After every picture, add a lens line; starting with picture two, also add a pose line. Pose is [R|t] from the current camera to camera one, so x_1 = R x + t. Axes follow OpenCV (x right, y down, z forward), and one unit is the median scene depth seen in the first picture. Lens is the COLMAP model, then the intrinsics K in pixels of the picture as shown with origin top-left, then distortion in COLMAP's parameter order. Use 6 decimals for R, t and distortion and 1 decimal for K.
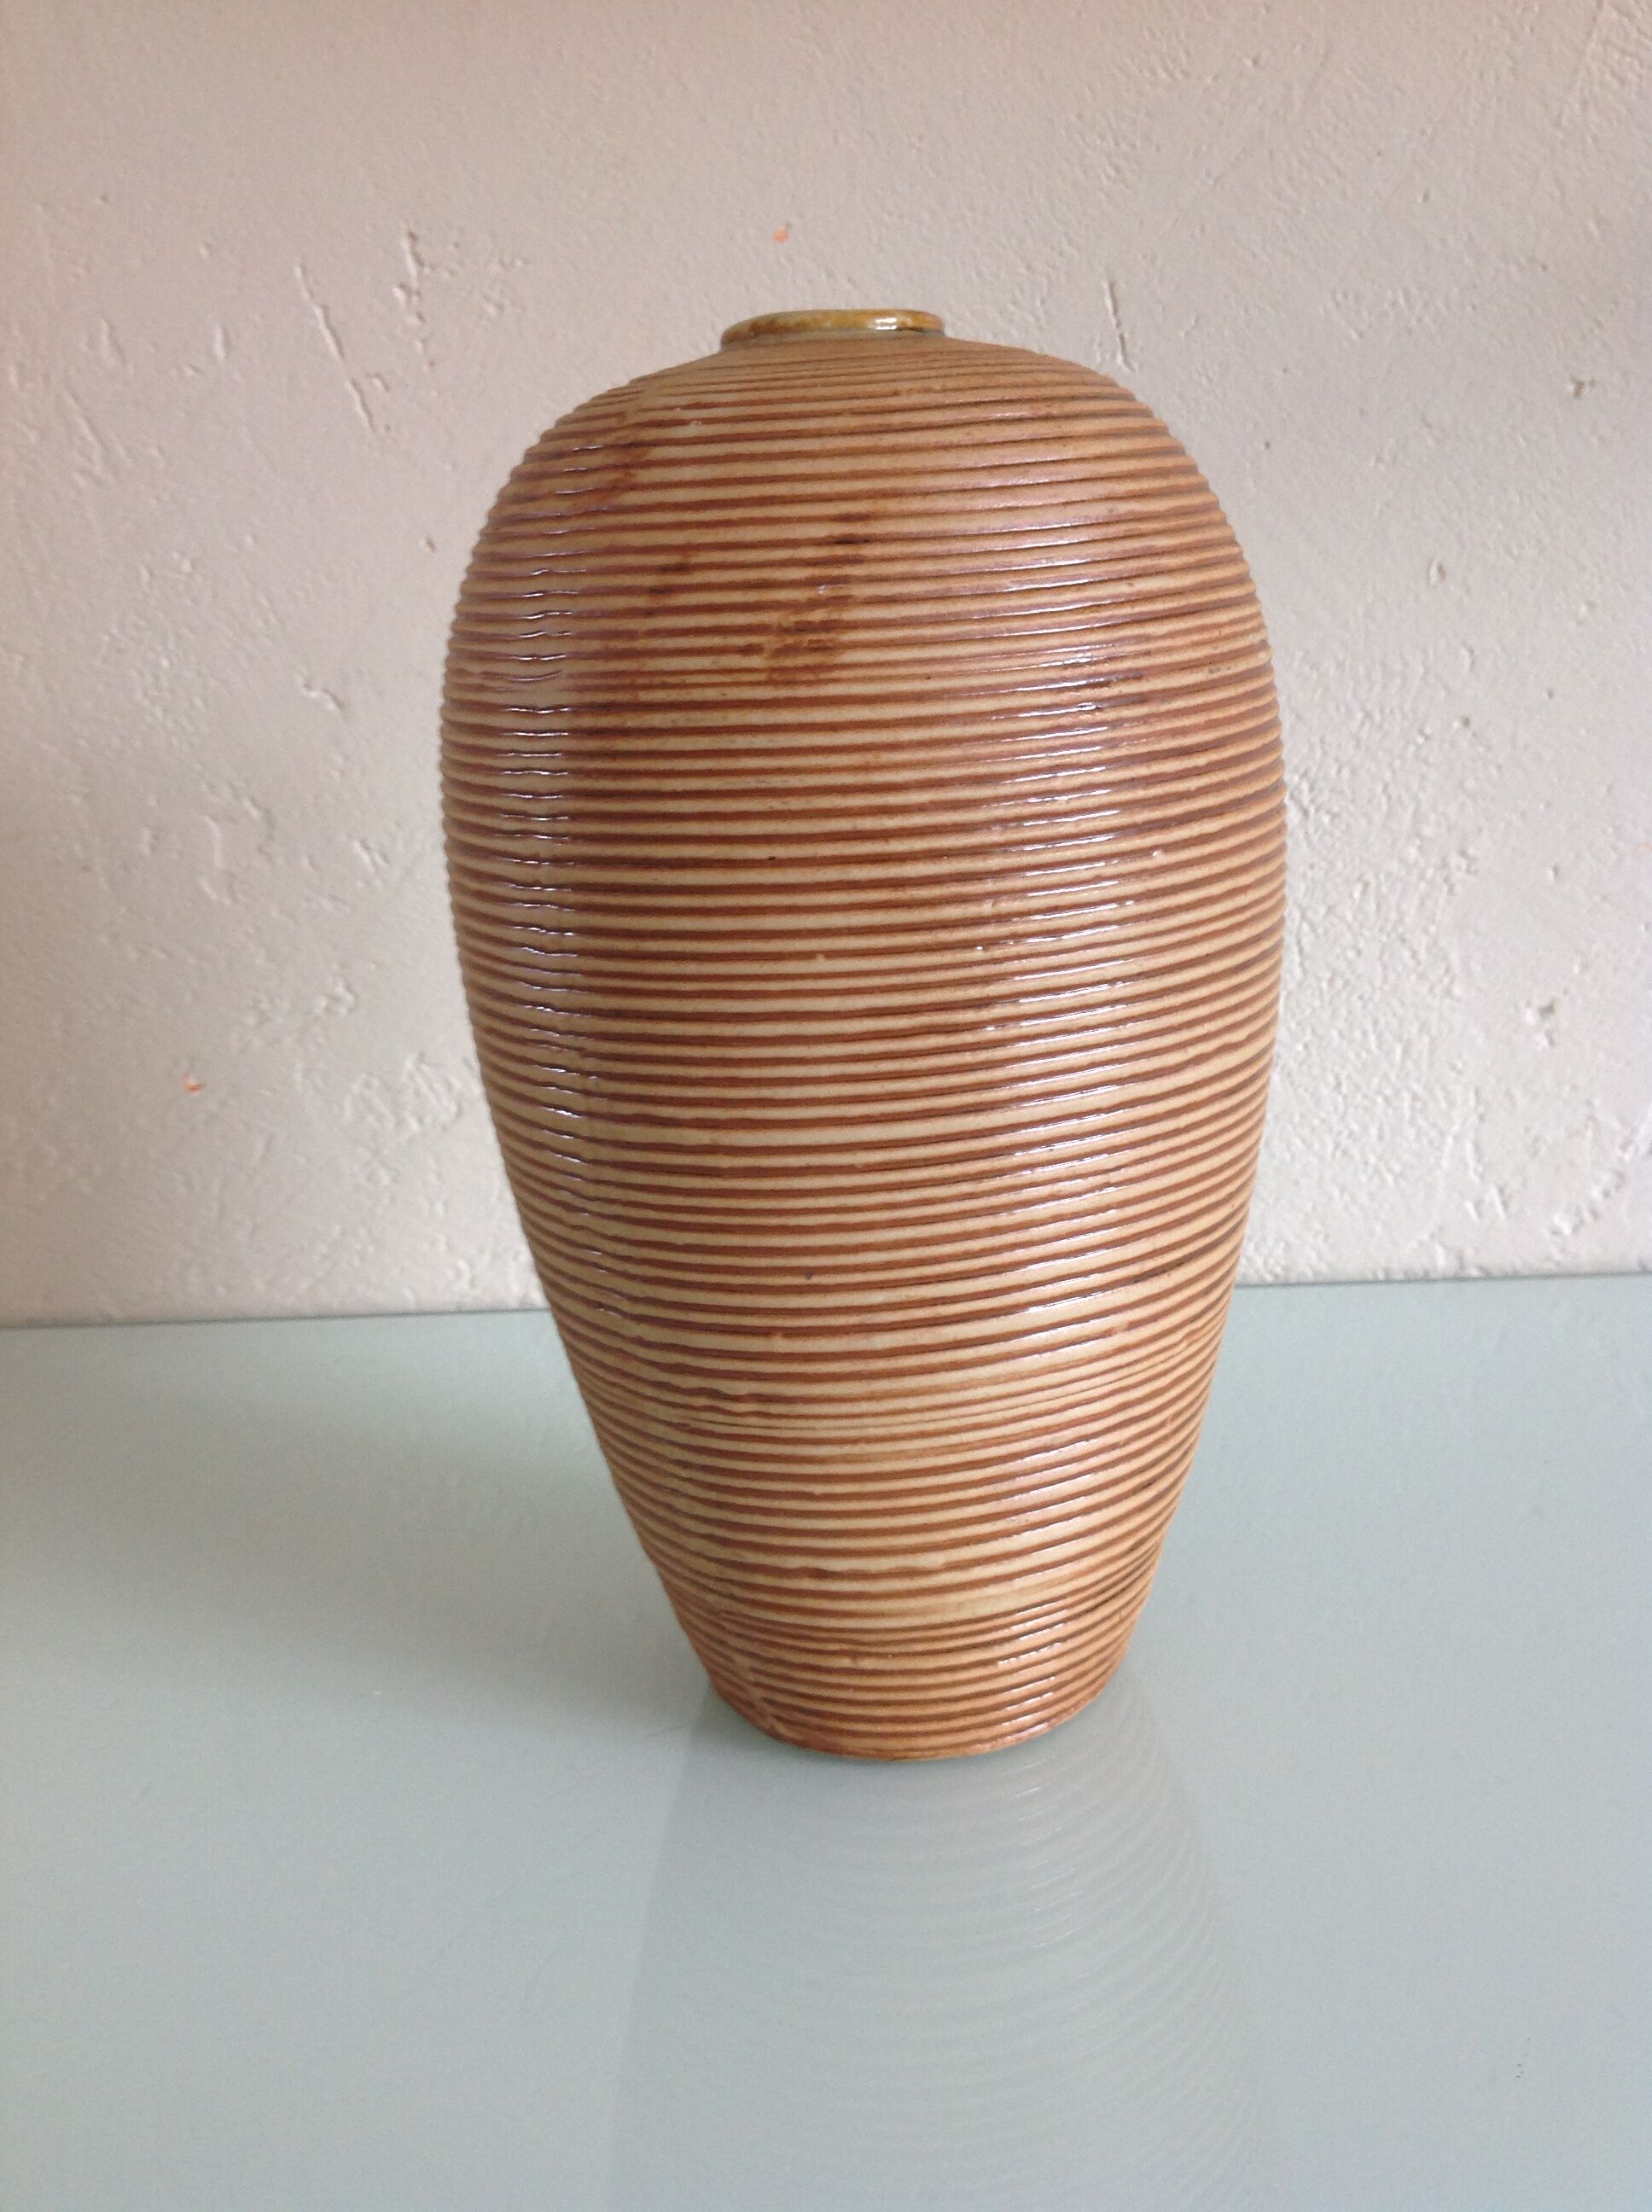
lens RADIAL K [[2185.7, 0, 826.0], [0, 2185.7, 1106.0], [0, 0, 1]] dist [0.119228, -0.141052]
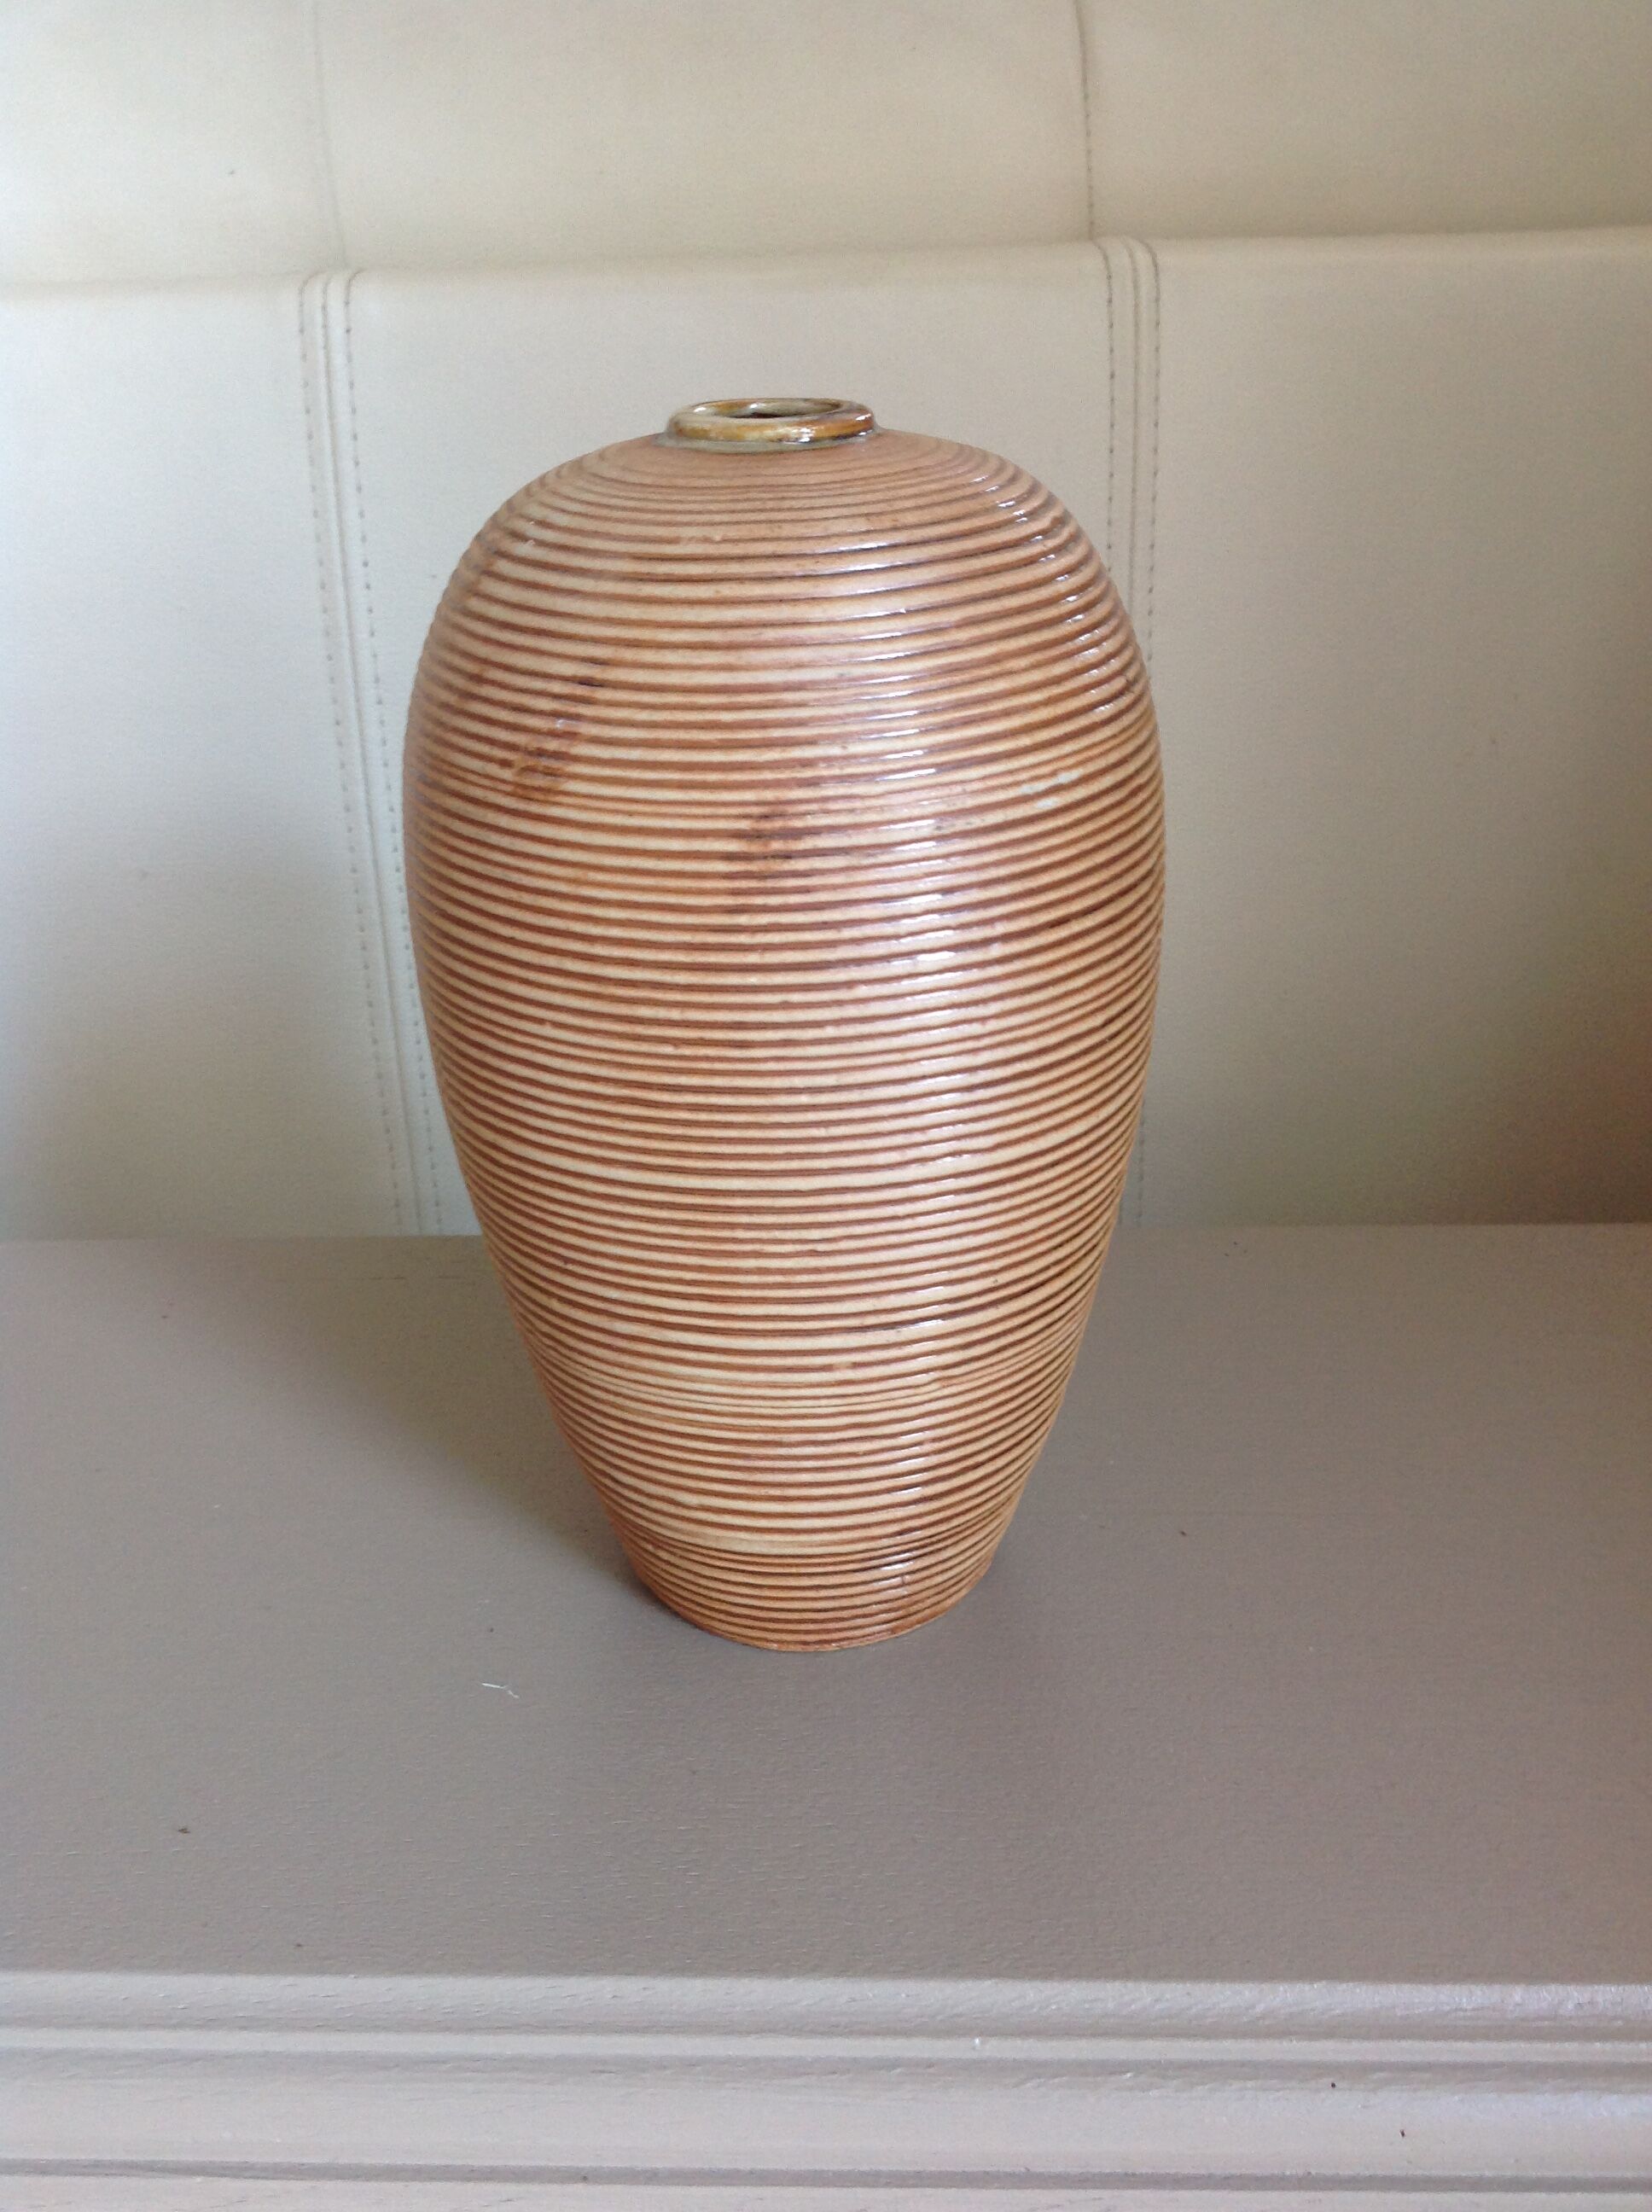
lens RADIAL K [[2194.9, 0, 830.1], [0, 2194.9, 1182.4], [0, 0, 1]] dist [0.130594, -0.006704]
pose [[0.872350, 0.250804, -0.419646, 0.656869], [-0.153348, 0.955435, 0.252247, -0.312044], [0.464209, -0.155695, 0.871934, 0.012546]]
